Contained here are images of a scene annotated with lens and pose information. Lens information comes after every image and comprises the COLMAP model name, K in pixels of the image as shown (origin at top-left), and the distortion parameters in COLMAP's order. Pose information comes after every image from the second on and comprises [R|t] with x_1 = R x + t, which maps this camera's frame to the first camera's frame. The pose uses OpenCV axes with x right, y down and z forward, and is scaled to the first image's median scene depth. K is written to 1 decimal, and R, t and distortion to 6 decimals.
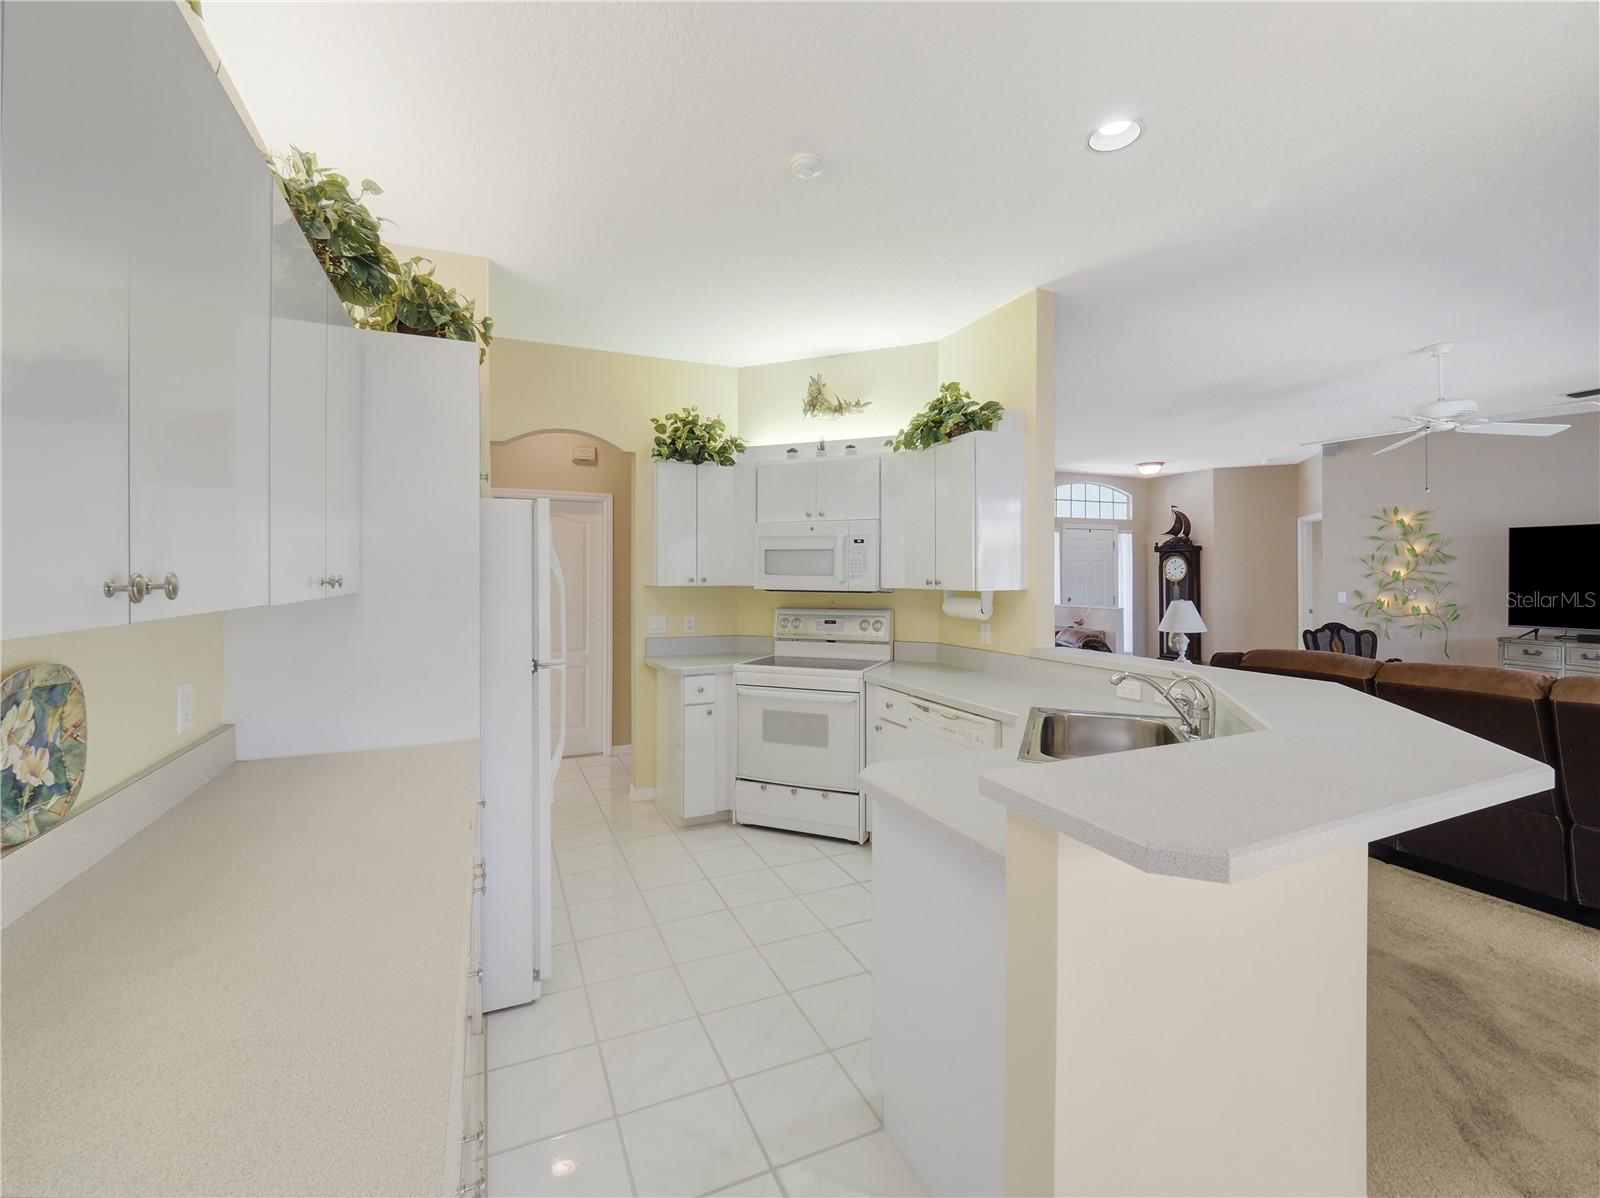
lens RADIAL K [[672.6, 0, 795.0], [0, 672.6, 576.6], [0, 0, 1]] dist [-0.006006, -0.001520]
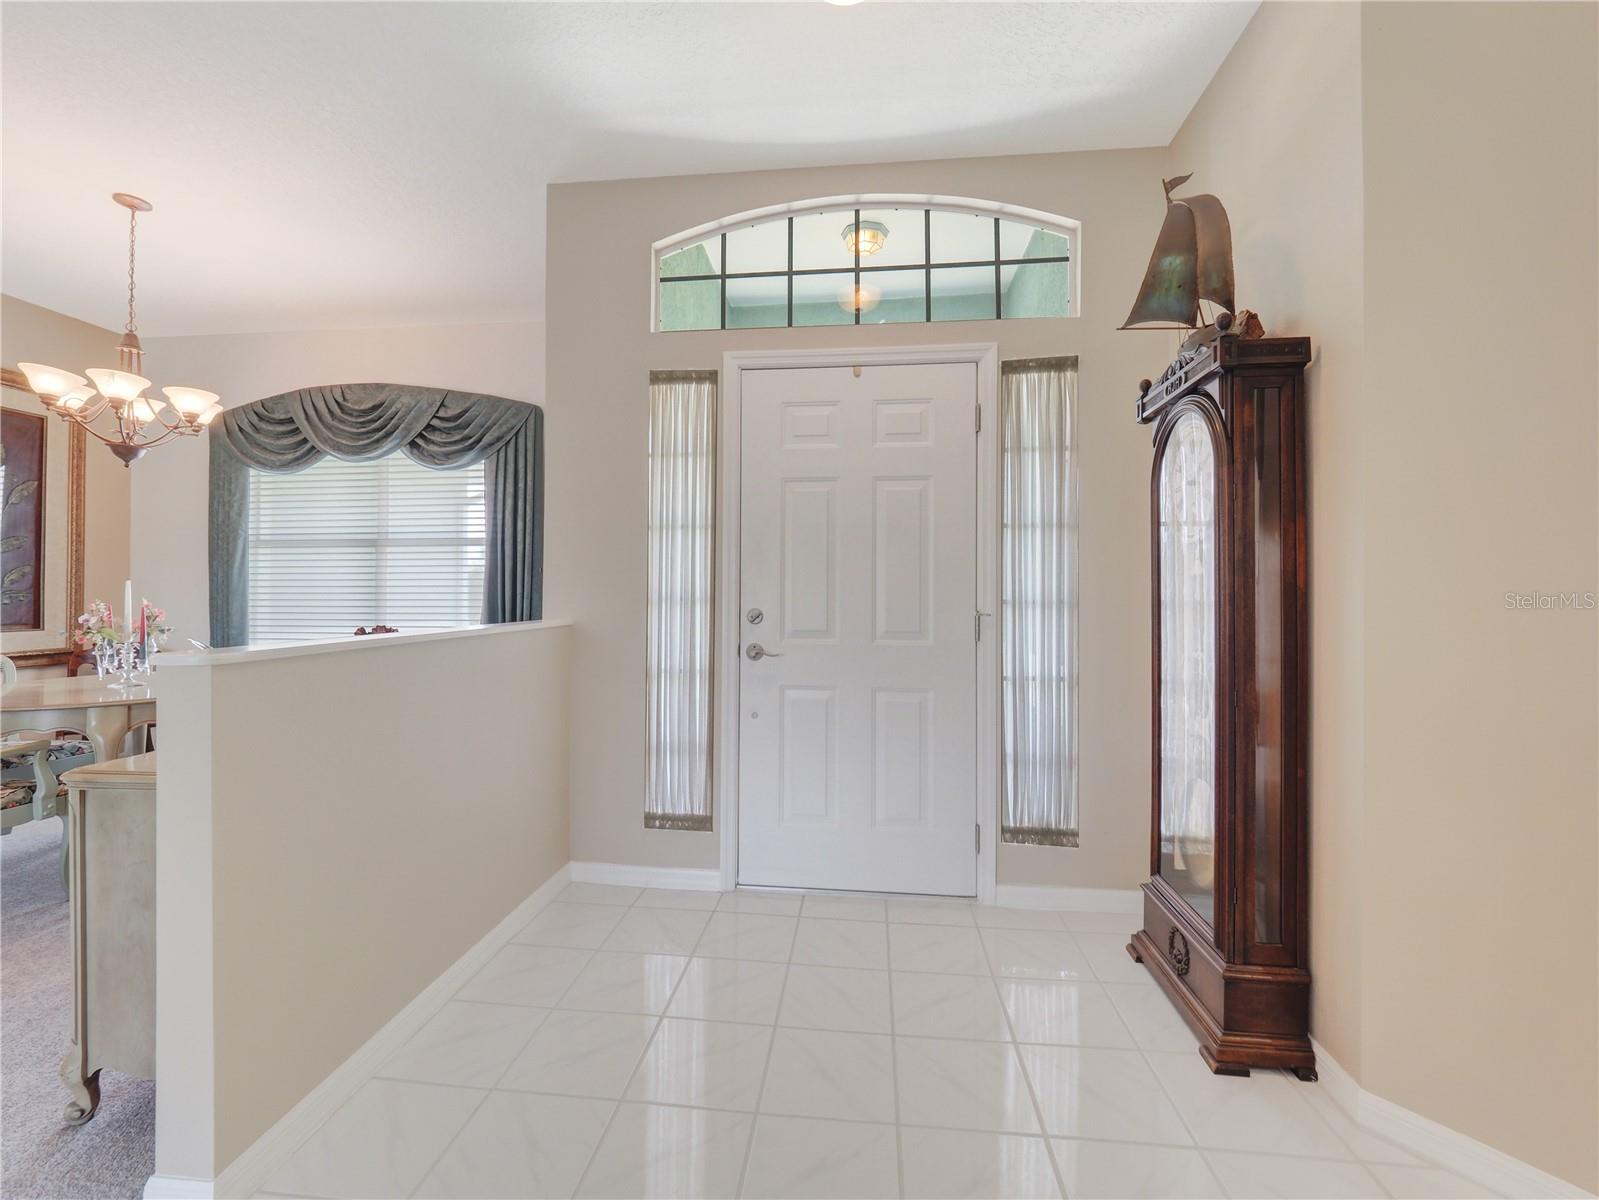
lens RADIAL K [[672.2, 0, 796.2], [0, 672.2, 588.1], [0, 0, 1]] dist [-0.006006, -0.001520]
pose [[0.860583, 0.007546, -0.509253, 0.990643], [-0.011205, 0.999929, -0.004120, 0.040799], [0.509186, 0.009252, 0.860607, 1.328533]]
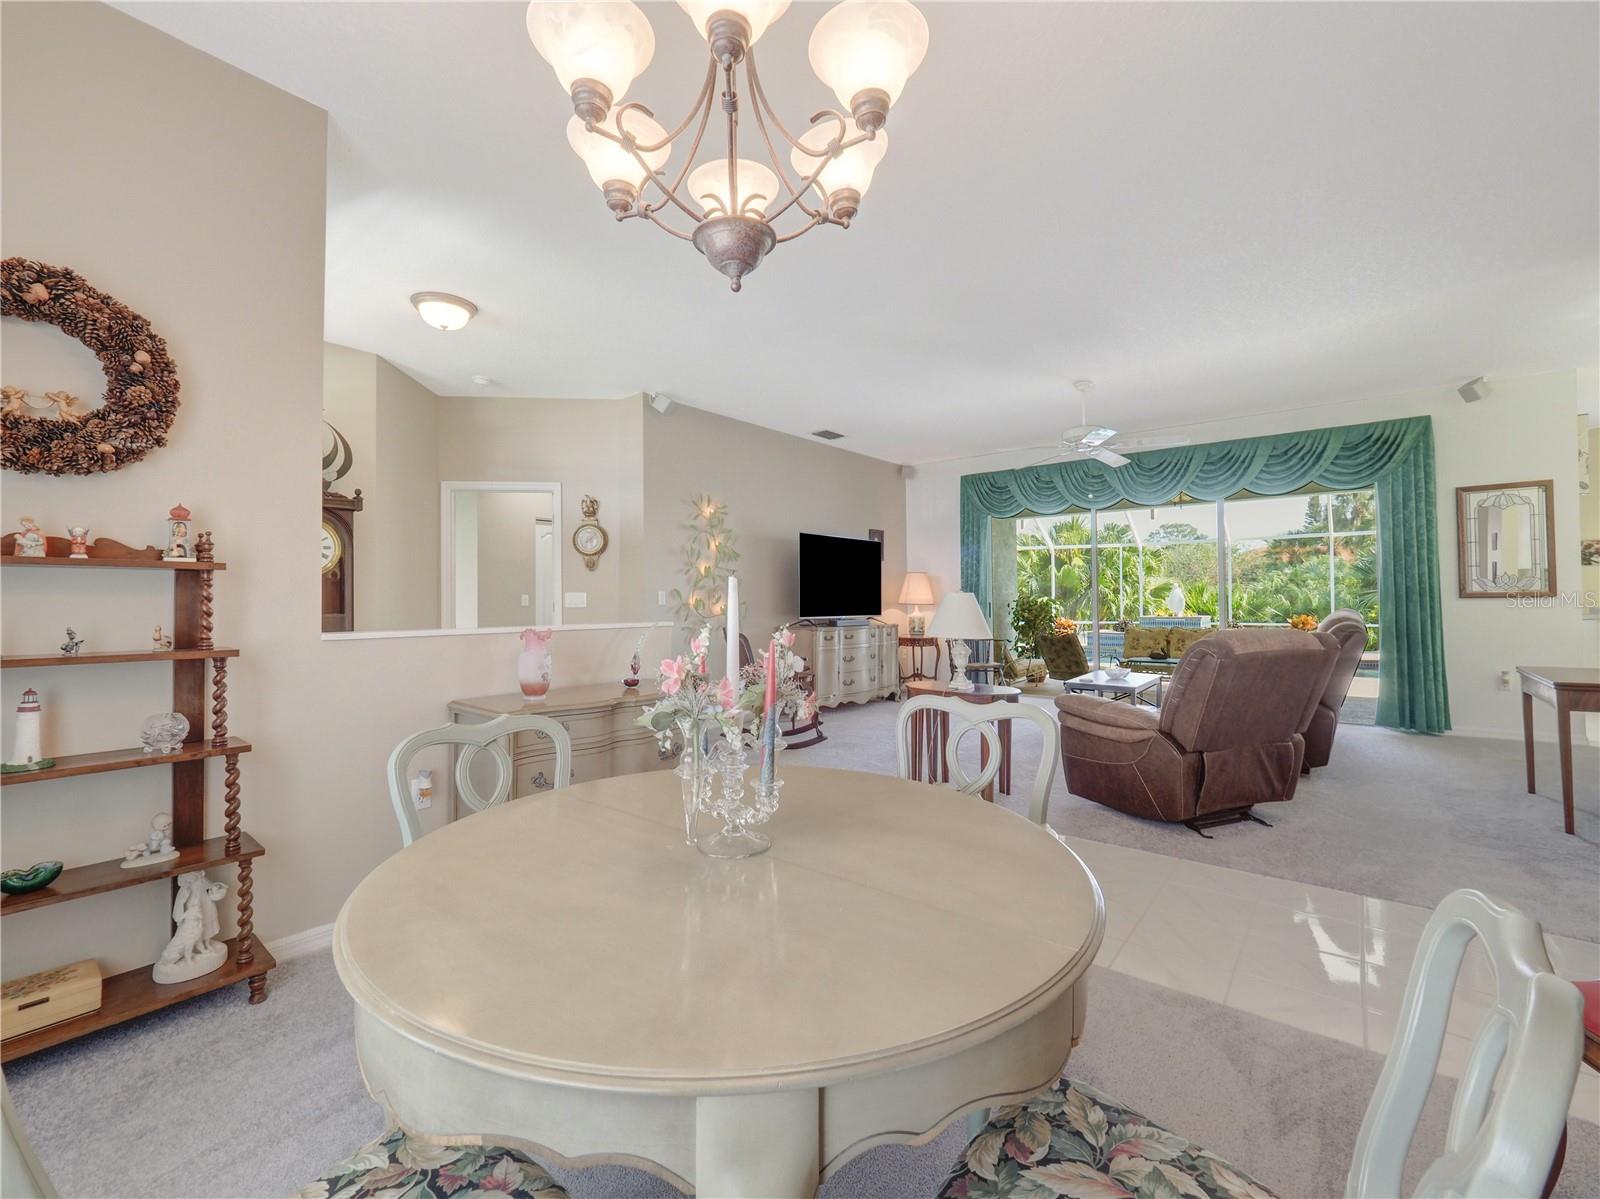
lens RADIAL K [[672.6, 0, 791.9], [0, 672.6, 592.8], [0, 0, 1]] dist [-0.006006, -0.001520]
pose [[-0.449092, 0.015389, 0.893353, 0.056338], [0.009324, 0.999878, -0.012537, 0.047014], [-0.893437, 0.002700, -0.449181, 1.598374]]
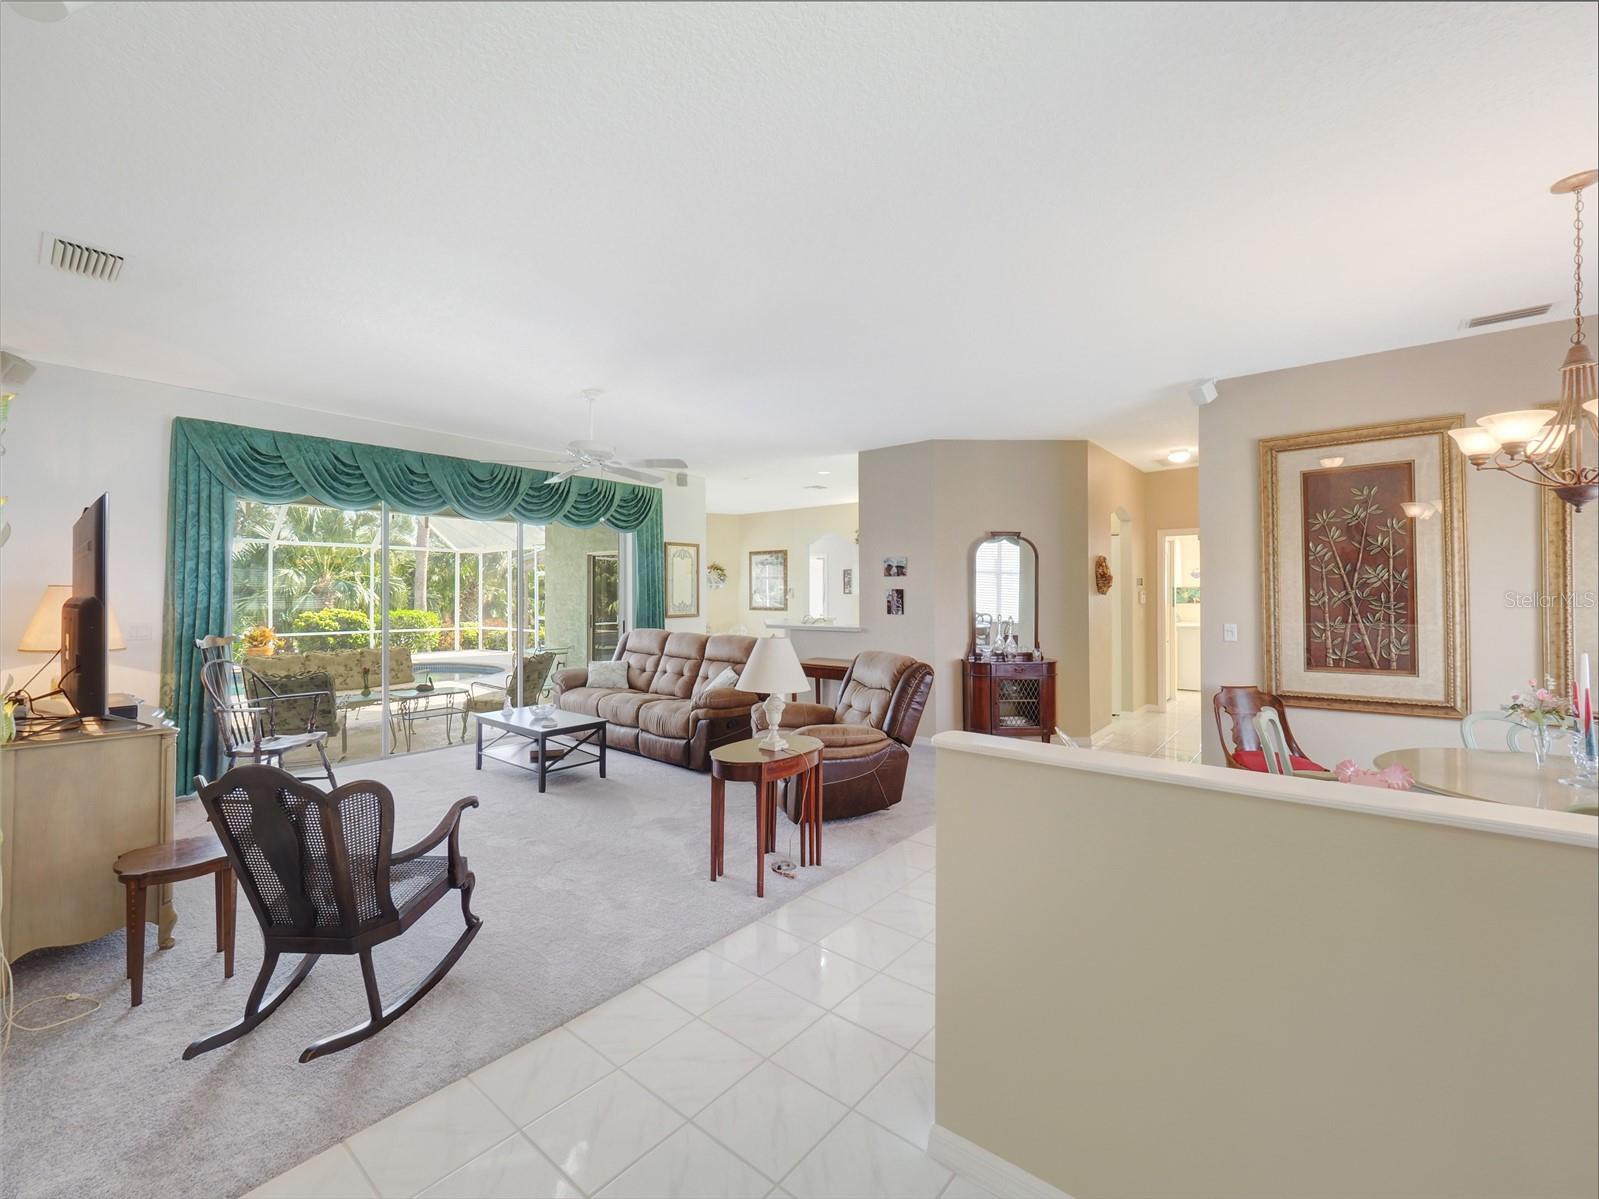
lens RADIAL K [[672.2, 0, 804.8], [0, 672.2, 594.6], [0, 0, 1]] dist [-0.006006, -0.001520]
pose [[-0.894529, 0.008407, -0.446932, 0.897184], [0.008420, 0.999963, 0.001958, -0.004221], [0.446931, -0.002012, -0.894566, 1.678895]]
